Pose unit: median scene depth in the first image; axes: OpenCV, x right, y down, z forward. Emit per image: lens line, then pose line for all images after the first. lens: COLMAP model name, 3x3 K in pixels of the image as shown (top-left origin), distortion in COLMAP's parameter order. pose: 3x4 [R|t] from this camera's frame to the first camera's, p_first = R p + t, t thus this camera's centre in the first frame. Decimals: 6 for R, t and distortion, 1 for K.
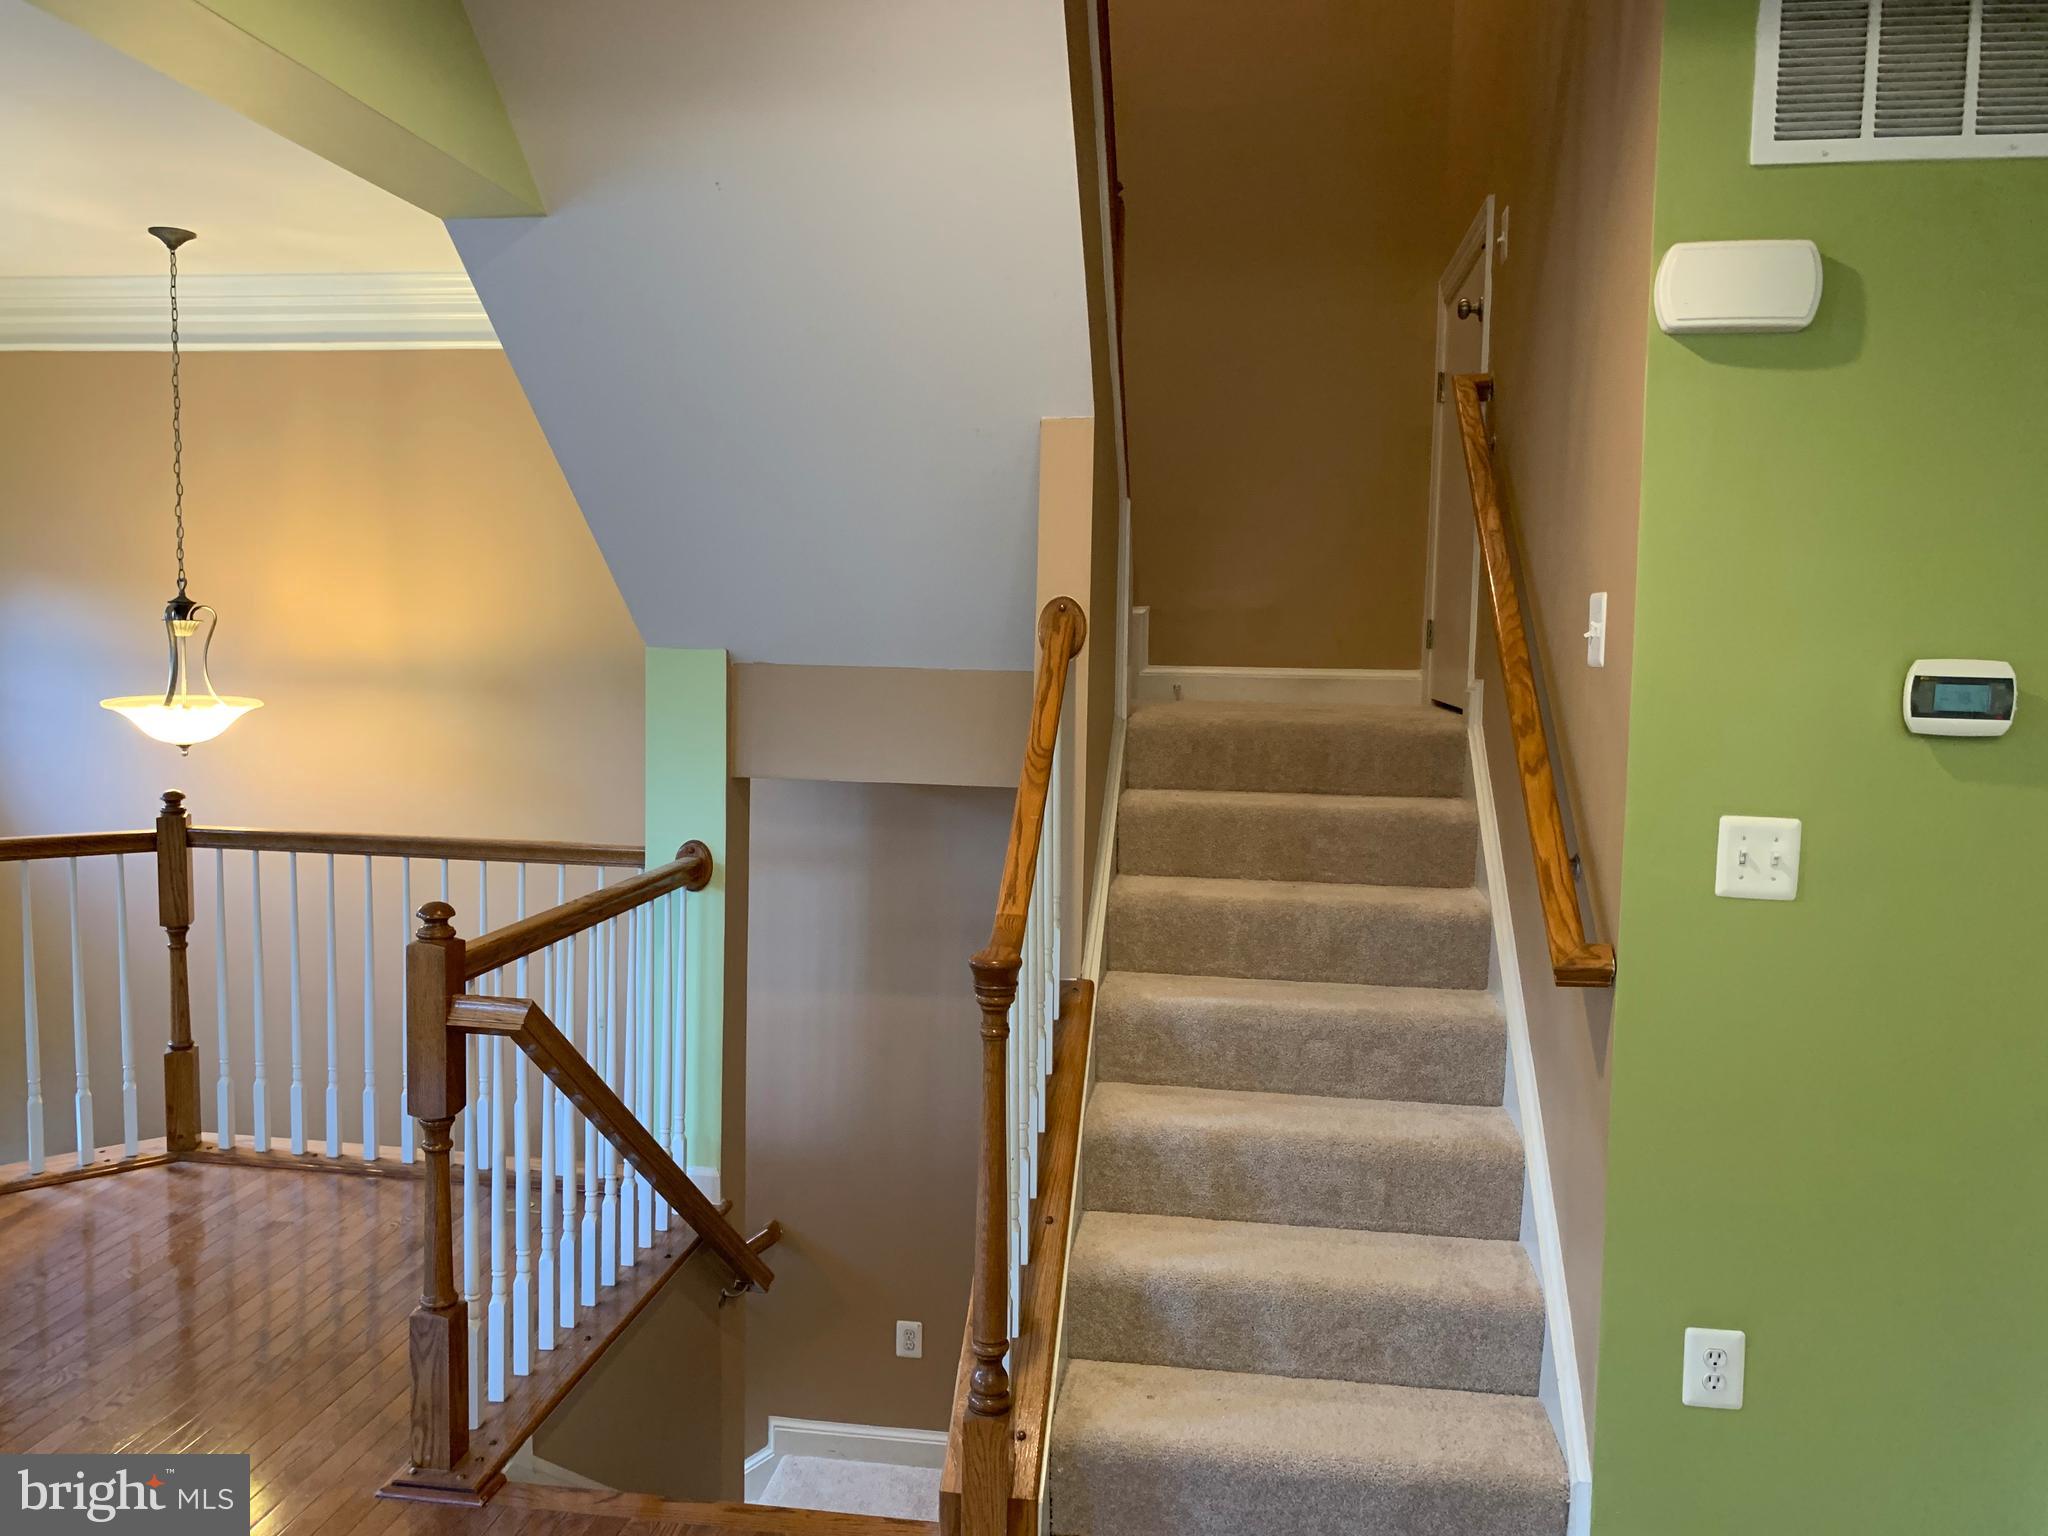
lens RADIAL K [[1558.0, 0, 1012.4], [0, 1558.0, 752.9], [0, 0, 1]] dist [0.049278, -0.077914]
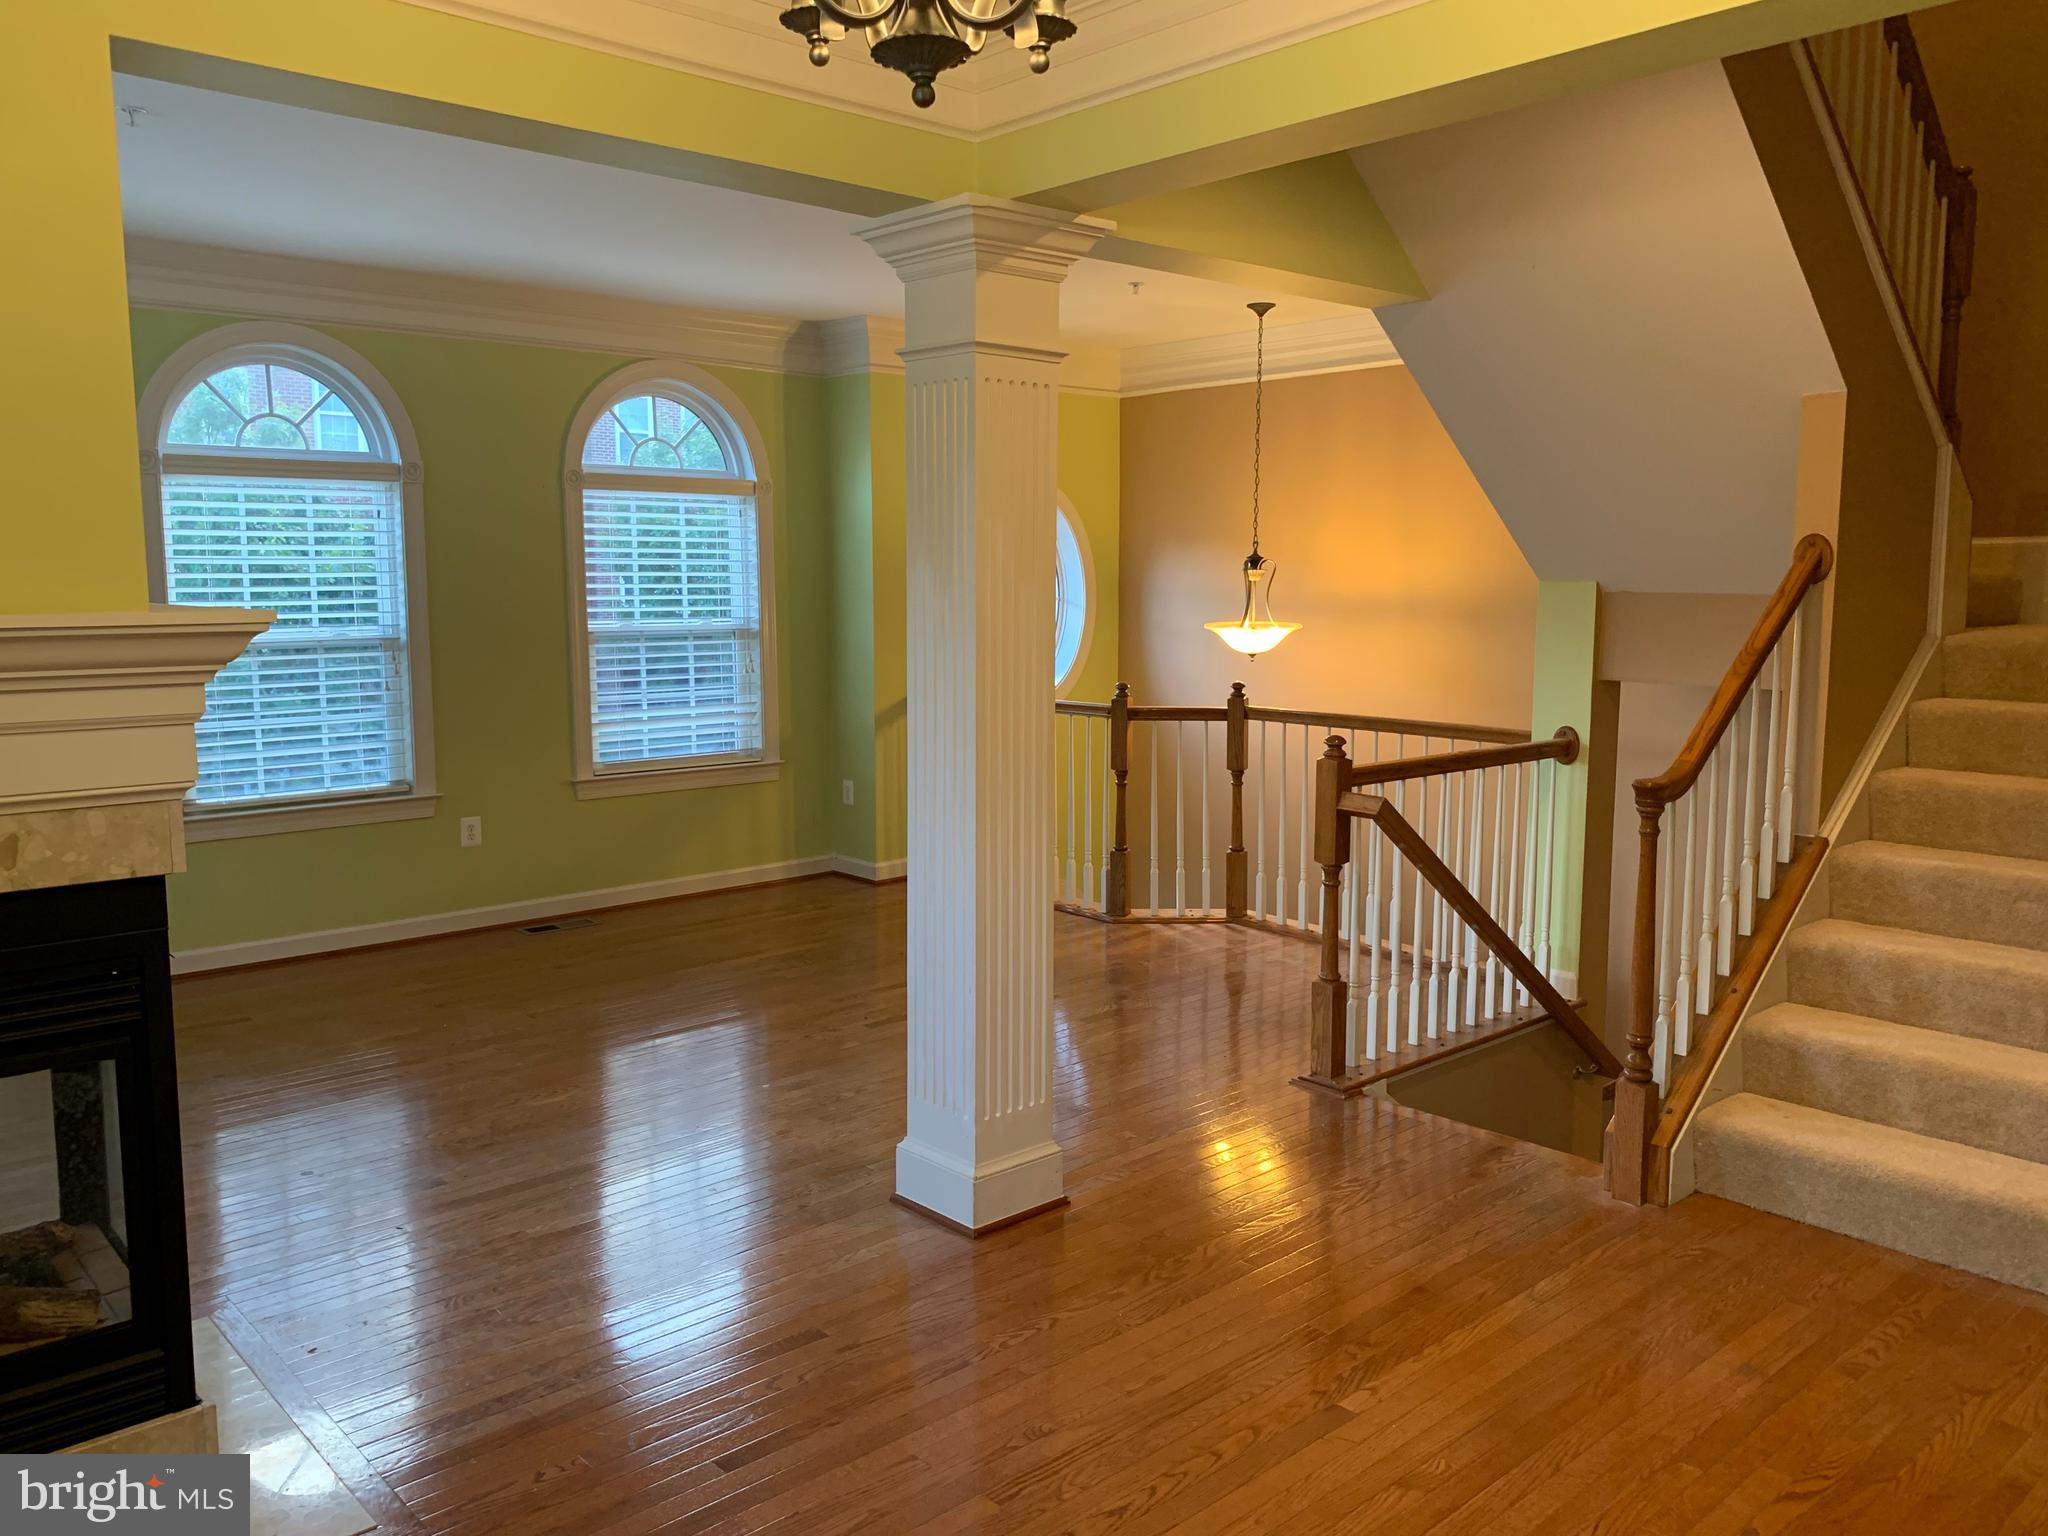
lens RADIAL K [[1558.0, 0, 1012.4], [0, 1558.0, 752.9], [0, 0, 1]] dist [0.049278, -0.077914]
pose [[0.768430, 0.054593, -0.637601, 0.351069], [-0.033140, 0.998412, 0.045546, 0.041288], [0.639075, -0.013869, 0.769020, -0.404644]]
